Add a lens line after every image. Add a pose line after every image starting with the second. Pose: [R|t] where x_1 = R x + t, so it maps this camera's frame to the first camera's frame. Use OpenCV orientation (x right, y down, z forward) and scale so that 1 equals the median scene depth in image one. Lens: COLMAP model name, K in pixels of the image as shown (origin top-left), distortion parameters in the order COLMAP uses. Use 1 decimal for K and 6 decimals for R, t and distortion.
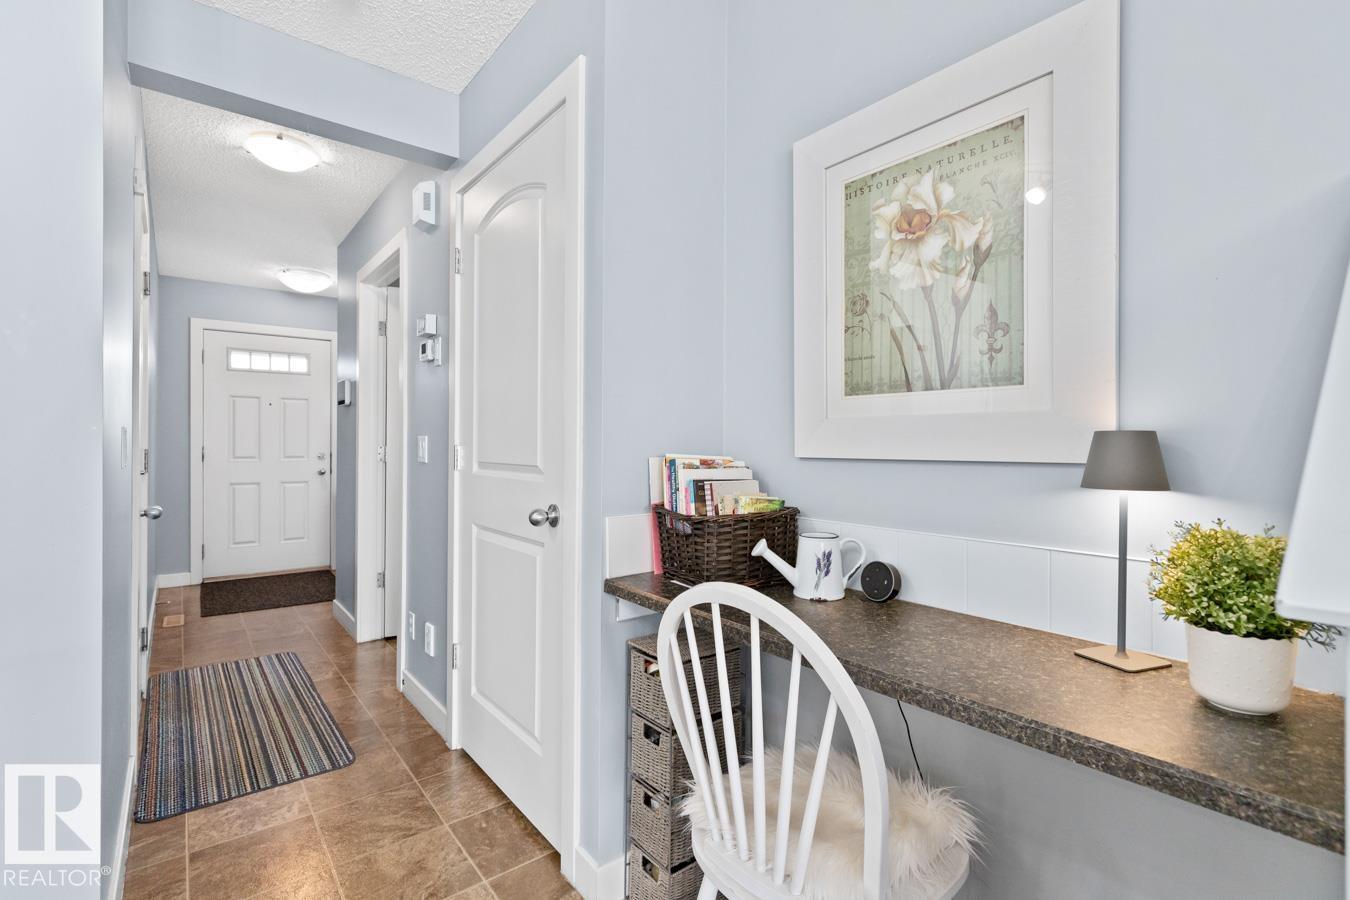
lens RADIAL K [[621.4, 0, 683.7], [0, 621.4, 439.4], [0, 0, 1]] dist [0.002007, -0.001048]
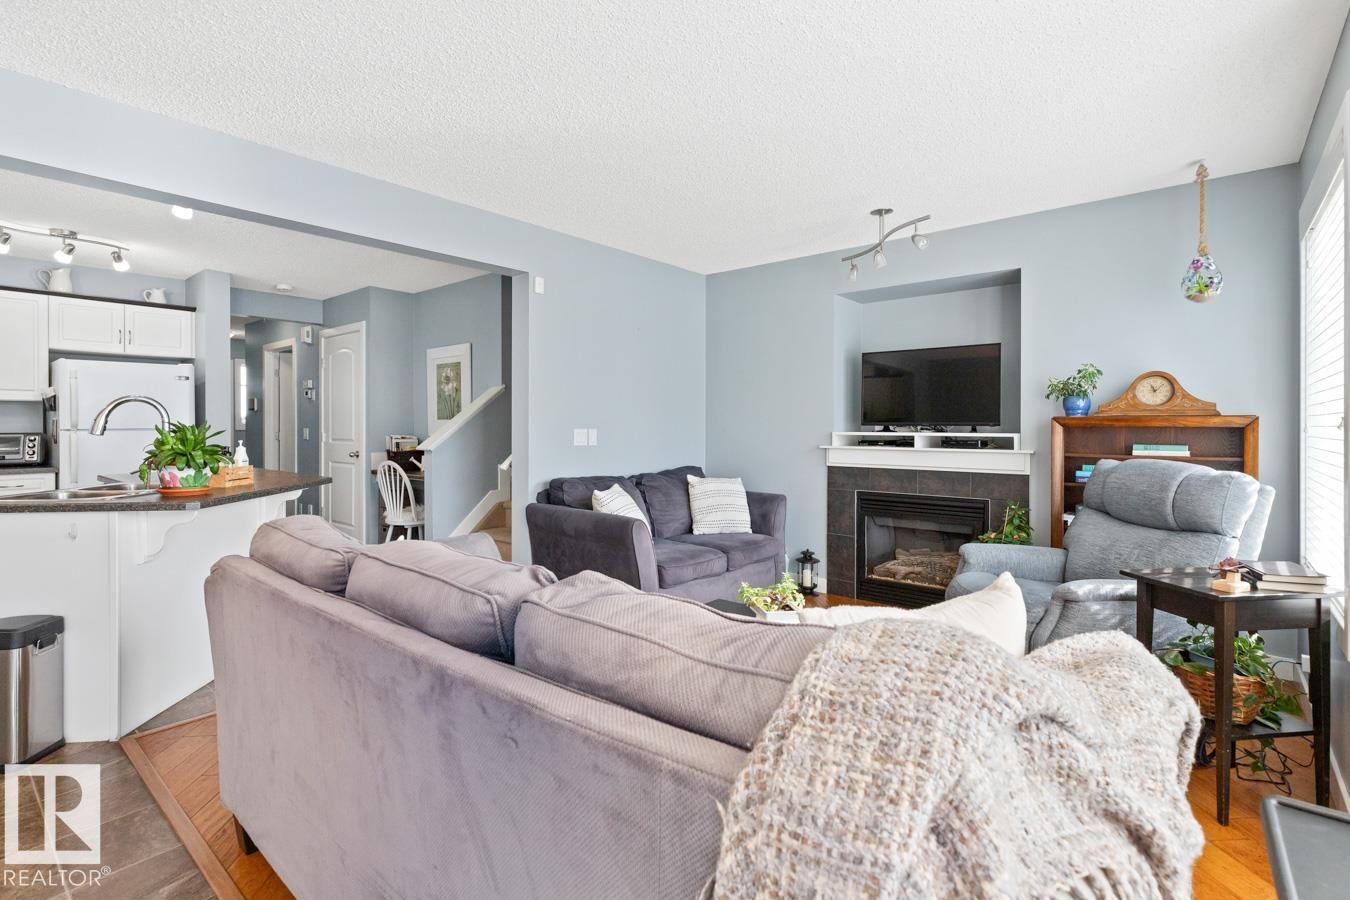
lens RADIAL K [[621.4, 0, 678.6], [0, 621.4, 432.7], [0, 0, 1]] dist [0.002007, -0.001048]
pose [[0.981595, 0.004384, 0.190924, 0.916552], [-0.006428, 0.999928, 0.010084, -0.036495], [-0.190866, -0.011126, 0.981553, -2.811500]]
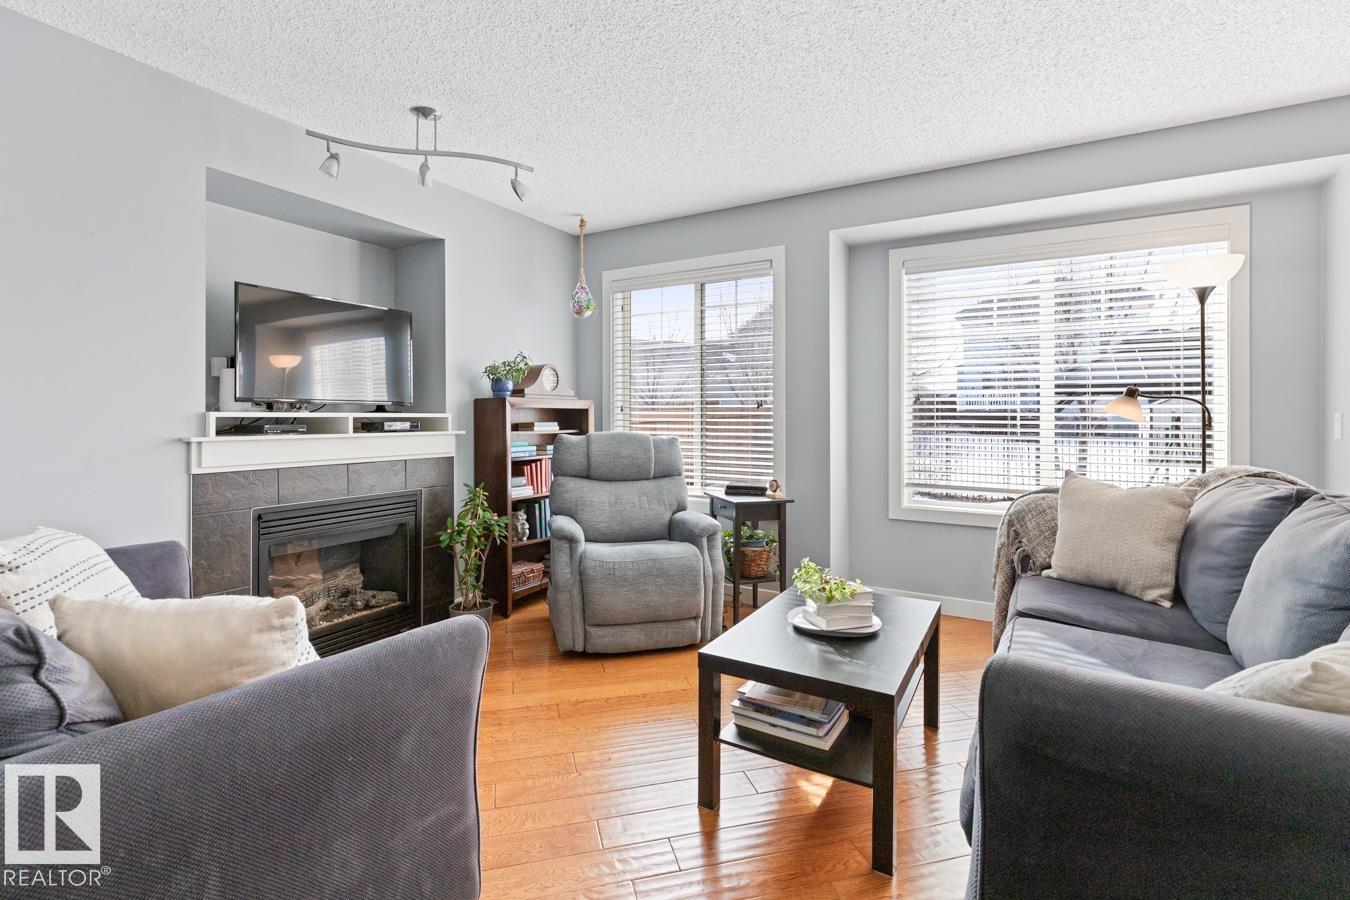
lens RADIAL K [[621.4, 0, 664.8], [0, 621.4, 412.8], [0, 0, 1]] dist [0.002007, -0.001048]
pose [[-0.344112, 0.007304, 0.938900, 0.293542], [-0.000110, 0.999969, -0.007819, -0.004950], [-0.938929, -0.002794, -0.344100, -0.788202]]
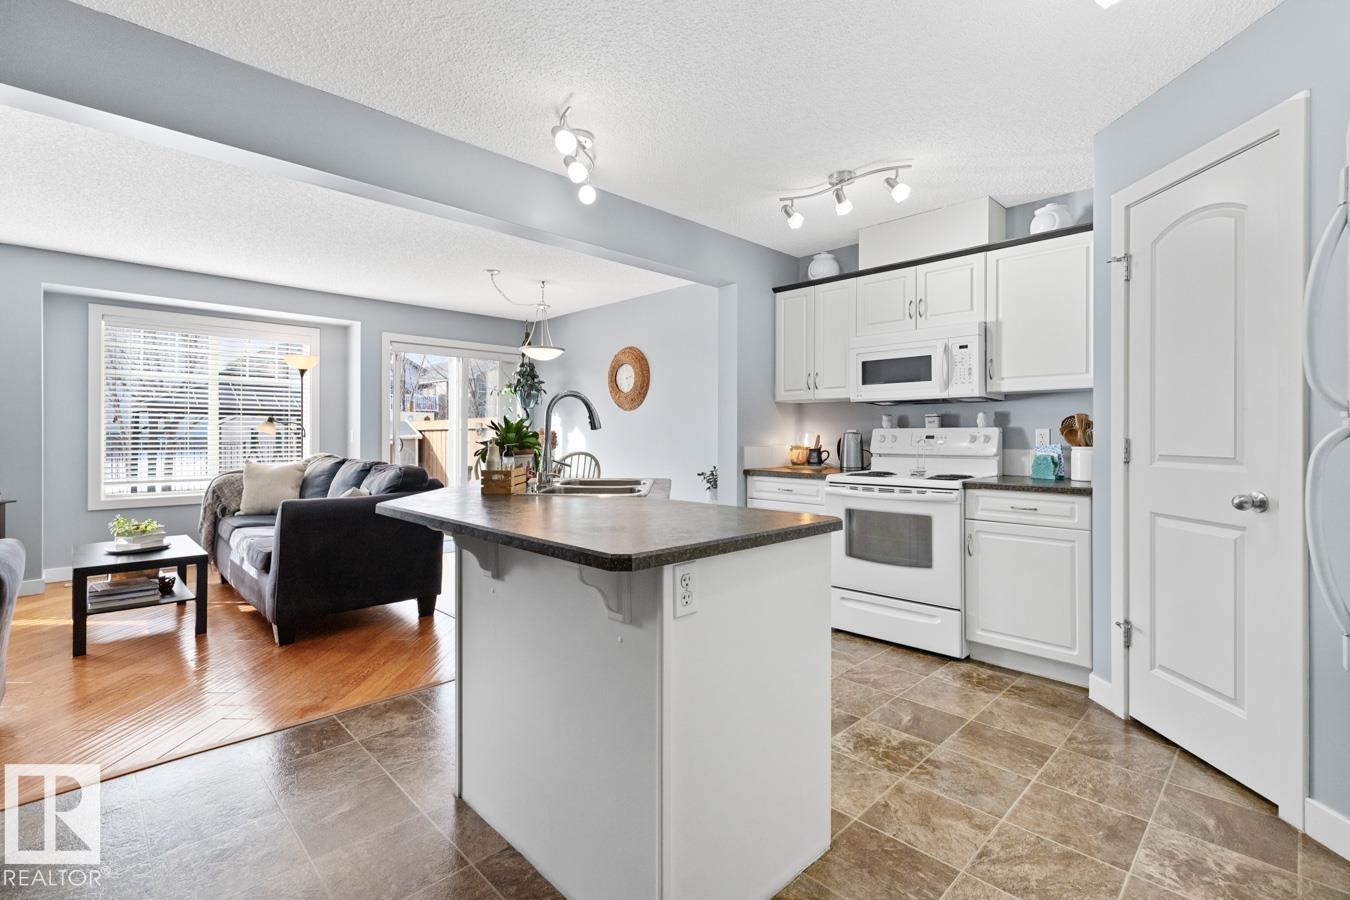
lens RADIAL K [[621.4, 0, 667.6], [0, 621.4, 435.7], [0, 0, 1]] dist [0.002007, -0.001048]
pose [[-0.996711, 0.002750, -0.080998, -0.412449], [0.002583, 0.999994, 0.002170, 0.009043], [0.081003, 0.001953, -0.996712, 0.983362]]
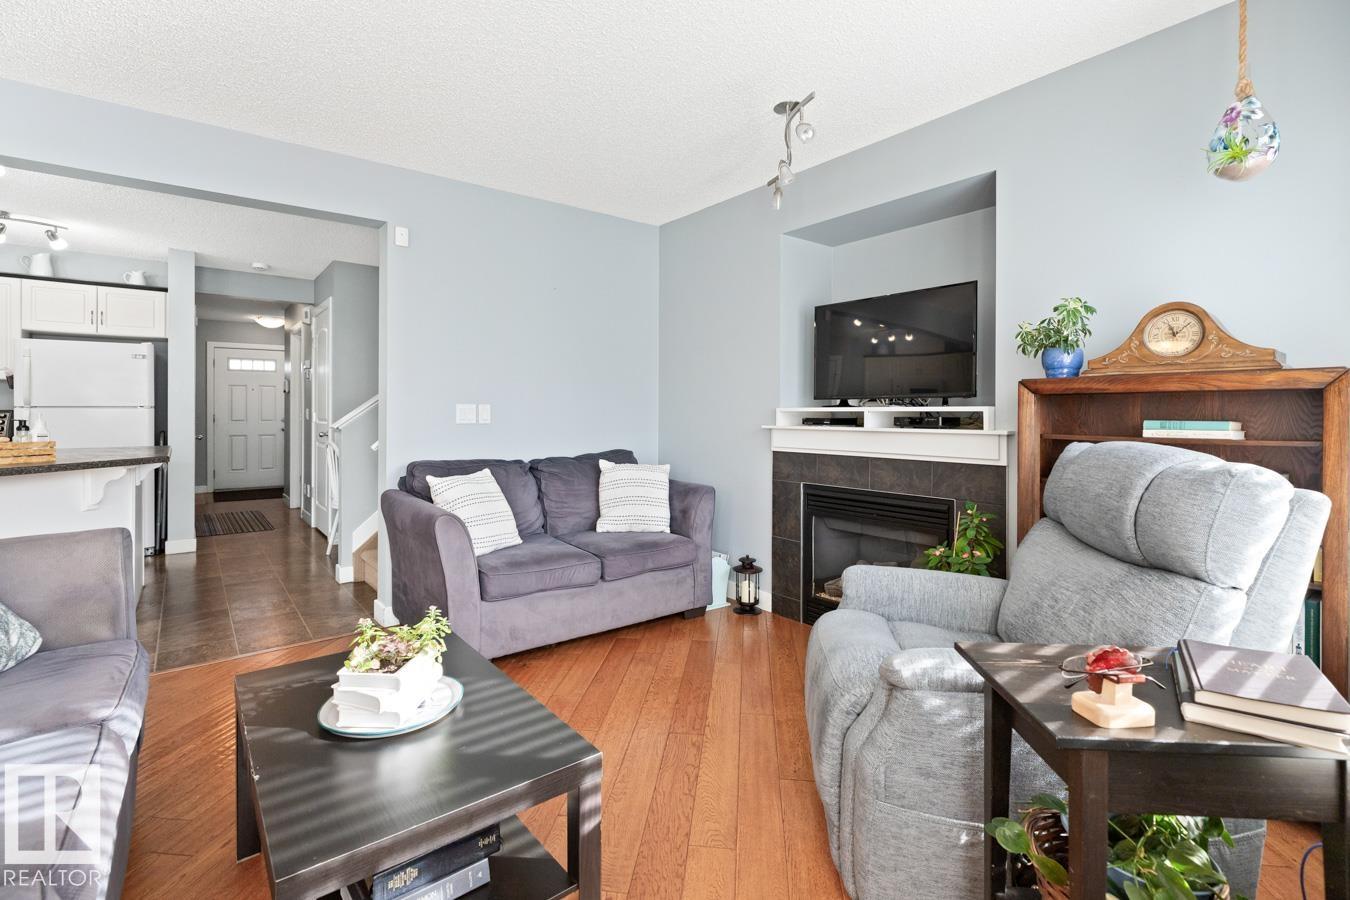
lens RADIAL K [[621.4, 0, 680.0], [0, 621.4, 415.8], [0, 0, 1]] dist [0.002007, -0.001048]
pose [[0.999968, 0.005642, -0.005721, 1.780592], [-0.005605, 0.999964, 0.006390, -0.000079], [0.005757, -0.006358, 0.999963, -2.410162]]
